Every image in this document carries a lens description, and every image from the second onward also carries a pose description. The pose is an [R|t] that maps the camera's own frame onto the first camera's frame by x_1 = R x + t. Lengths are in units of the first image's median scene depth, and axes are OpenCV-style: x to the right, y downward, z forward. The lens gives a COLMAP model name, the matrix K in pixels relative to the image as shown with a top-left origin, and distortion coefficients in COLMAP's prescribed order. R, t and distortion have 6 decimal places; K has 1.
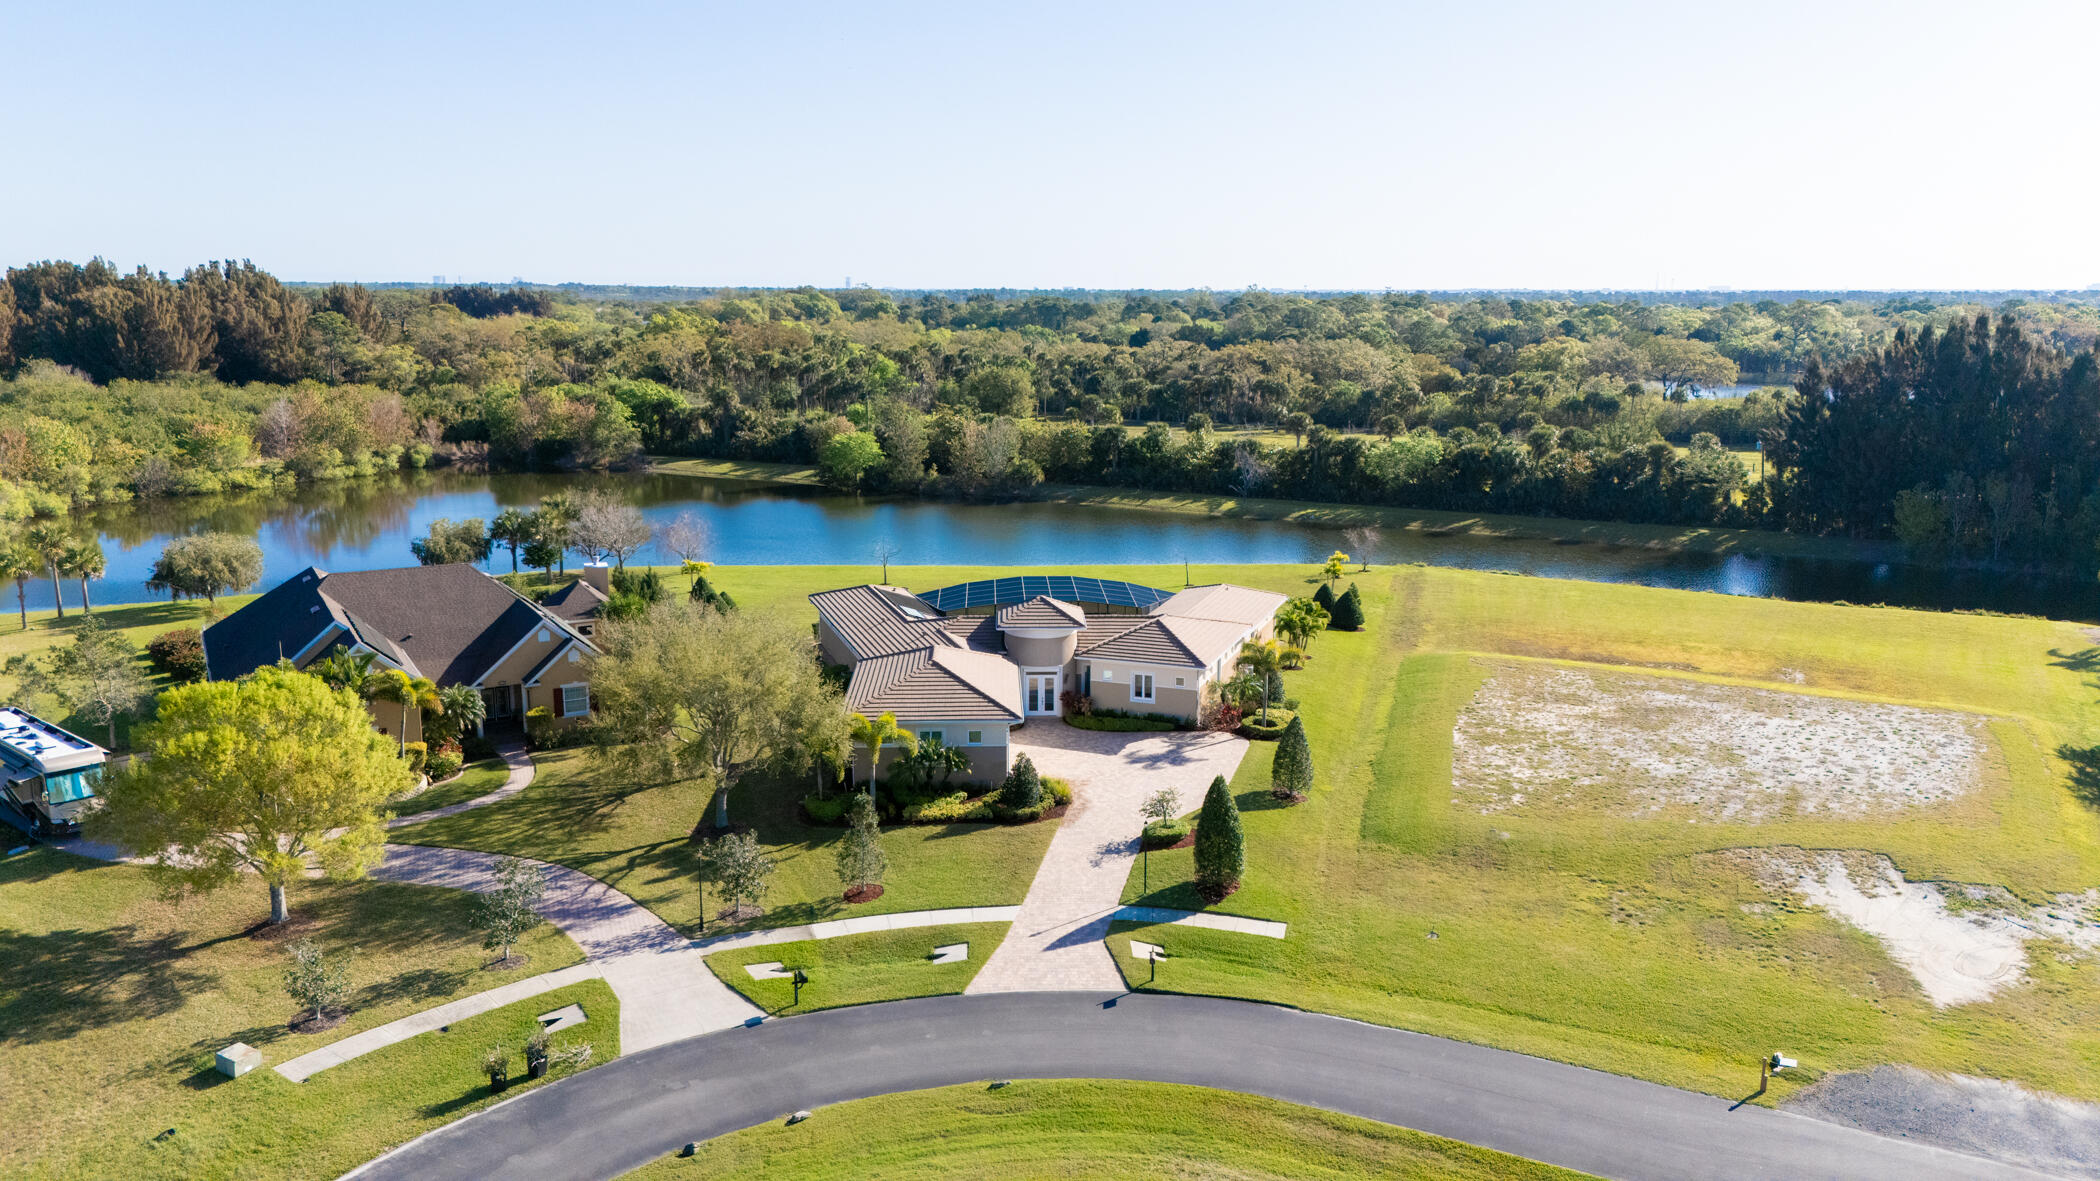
lens RADIAL K [[1545.2, 0, 1056.9], [0, 1545.2, 575.7], [0, 0, 1]] dist [0.099536, -0.130779]
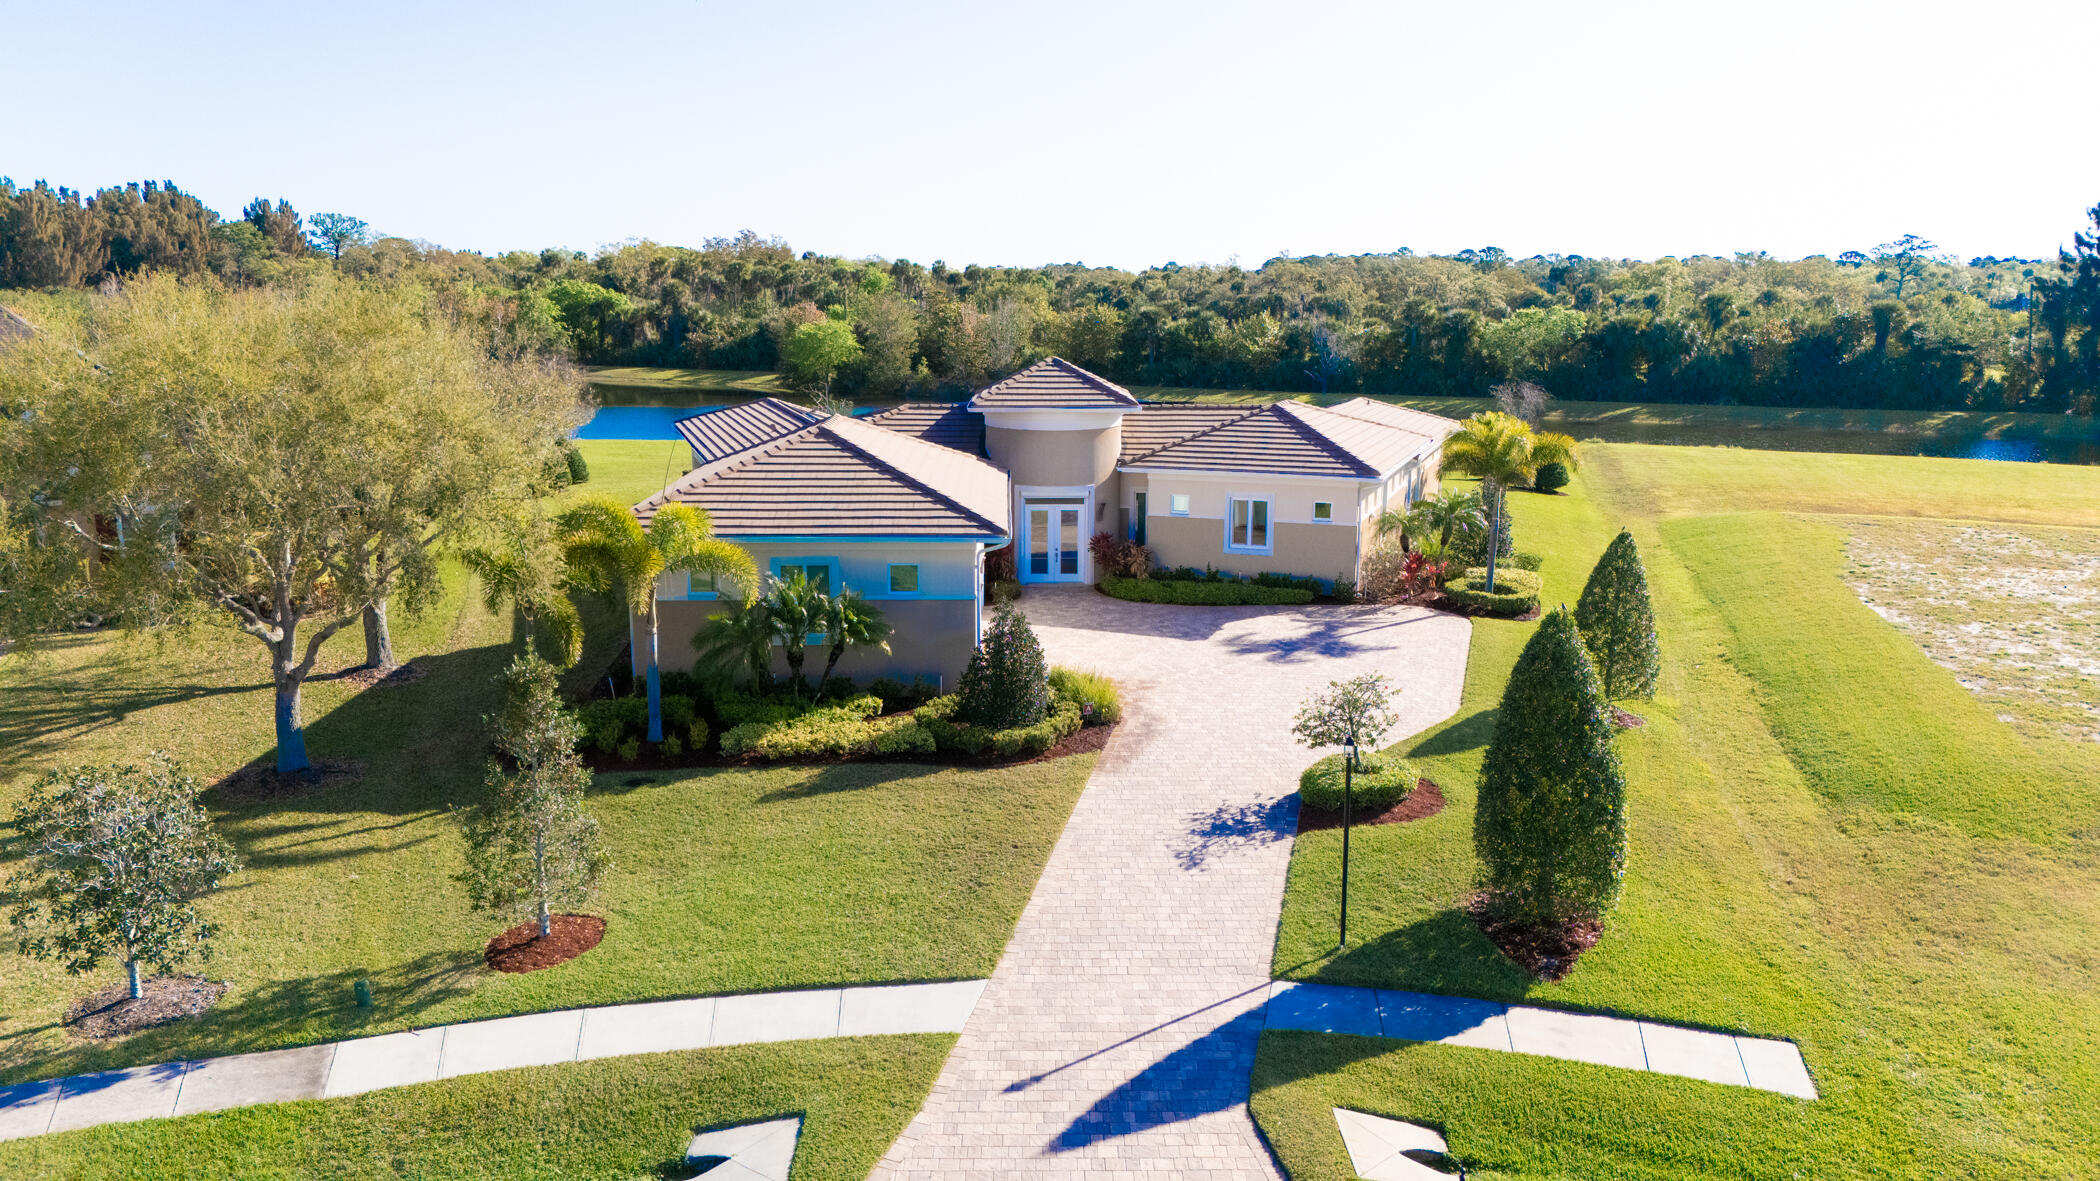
lens RADIAL K [[1539.1, 0, 1053.8], [0, 1539.1, 589.6], [0, 0, 1]] dist [0.091665, -0.107221]
pose [[0.999889, 0.000068, -0.014885, -0.001248], [0.000070, 0.999957, 0.009251, 0.046860], [0.014885, -0.009251, 0.999846, 0.250843]]
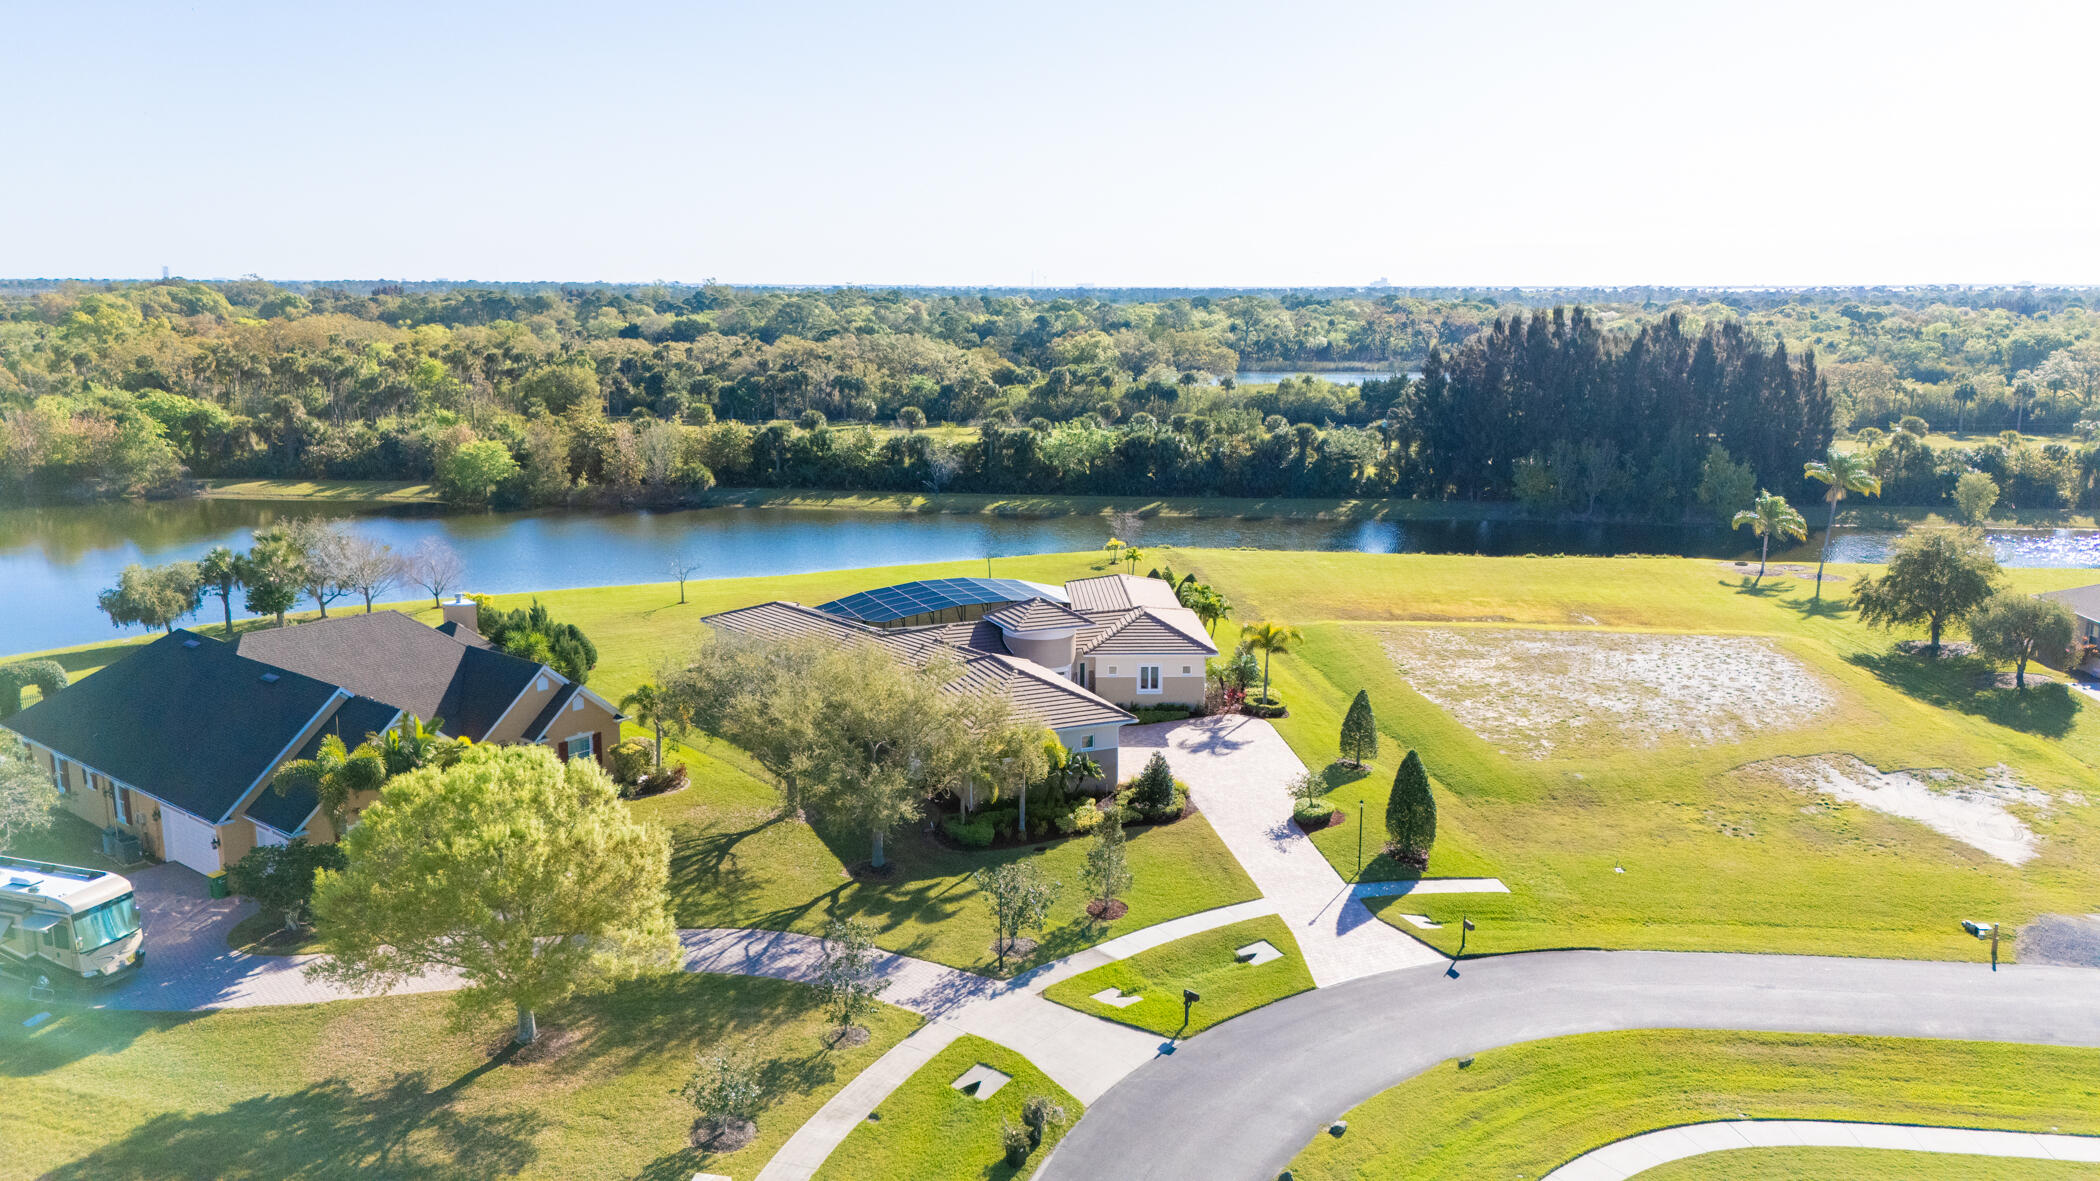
lens RADIAL K [[1545.2, 0, 1056.9], [0, 1545.2, 575.7], [0, 0, 1]] dist [0.099536, -0.130779]
pose [[0.928979, -0.069544, 0.363540, -0.190509], [0.068352, 0.997530, 0.016160, -0.008196], [-0.363766, 0.009836, 0.931438, 0.041201]]
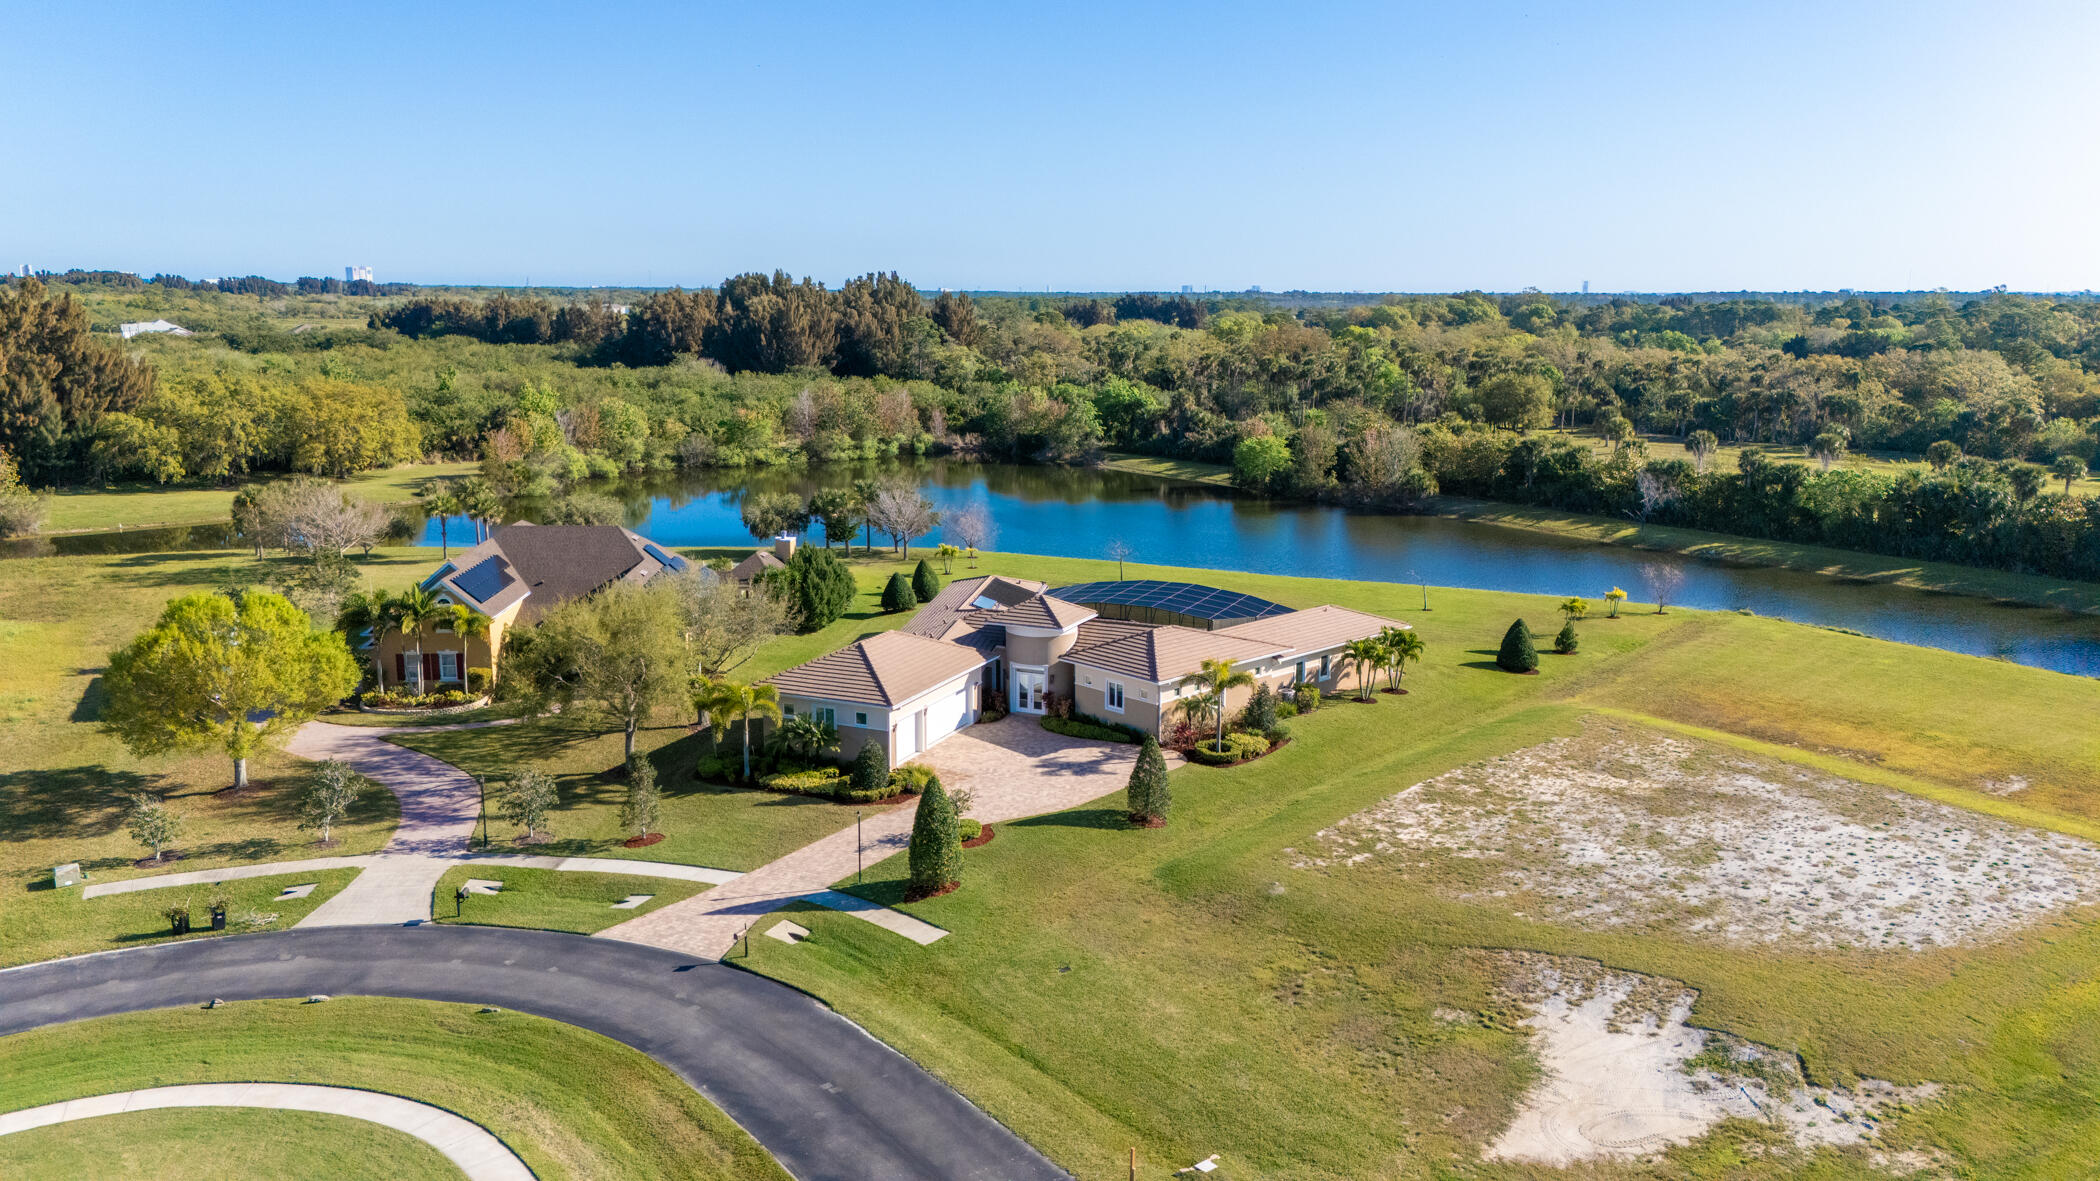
lens RADIAL K [[1545.2, 0, 1056.9], [0, 1545.2, 575.7], [0, 0, 1]] dist [0.099536, -0.130779]
pose [[0.897207, 0.079158, -0.434458, 0.231594], [-0.080888, 0.996617, 0.014540, -0.007888], [0.434139, 0.022097, 0.900575, 0.052325]]
